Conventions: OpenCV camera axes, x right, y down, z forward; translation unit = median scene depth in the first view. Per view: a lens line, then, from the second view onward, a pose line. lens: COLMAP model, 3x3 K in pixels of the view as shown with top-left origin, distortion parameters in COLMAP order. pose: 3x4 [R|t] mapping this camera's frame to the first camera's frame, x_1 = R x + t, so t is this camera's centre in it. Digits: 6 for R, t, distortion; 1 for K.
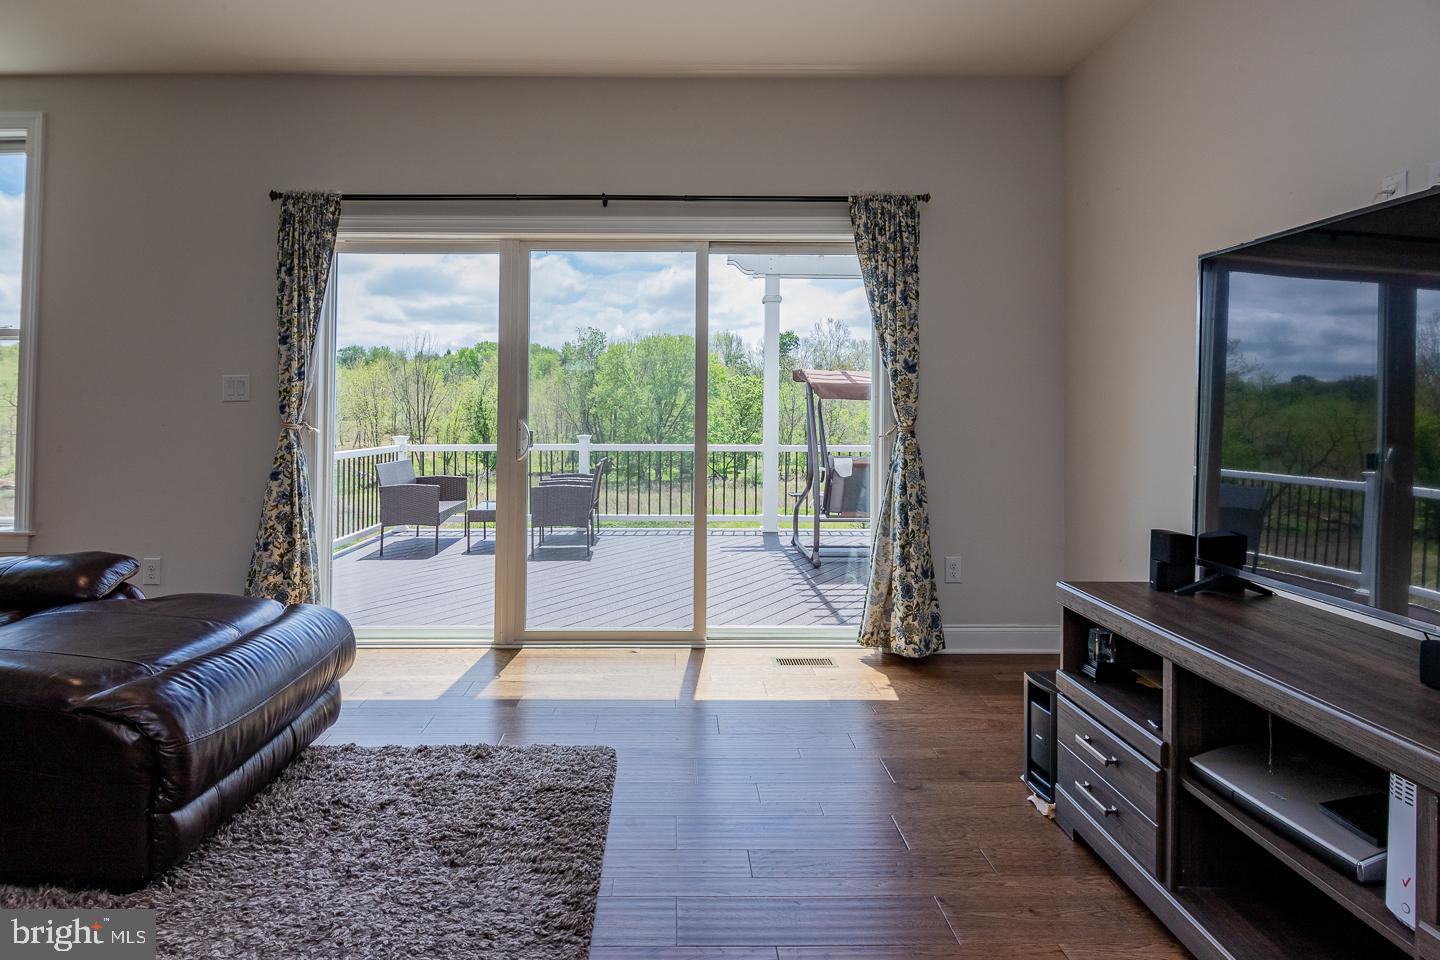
lens RADIAL K [[797.0, 0, 674.3], [0, 797.0, 395.0], [0, 0, 1]] dist [-0.016849, -0.001775]
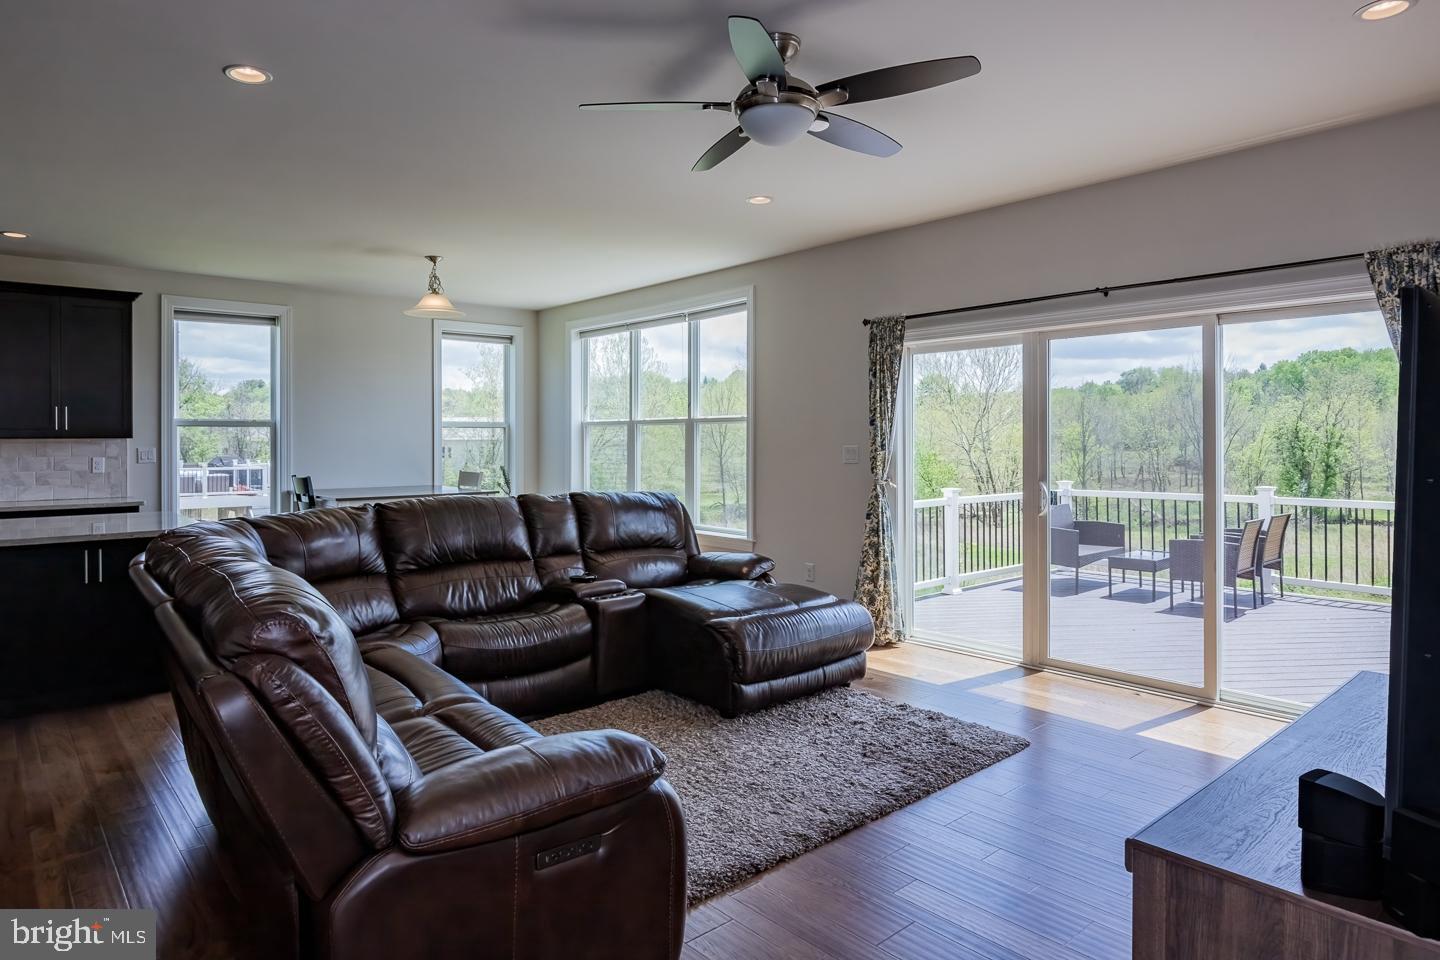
lens RADIAL K [[840.1, 0, 677.8], [0, 840.1, 445.2], [0, 0, 1]] dist [-0.025896, 0.000911]
pose [[0.624988, 0.000249, -0.780635, 0.475132], [0.020886, 0.999637, 0.017041, -0.060991], [0.780355, -0.026954, 0.624755, -0.228171]]
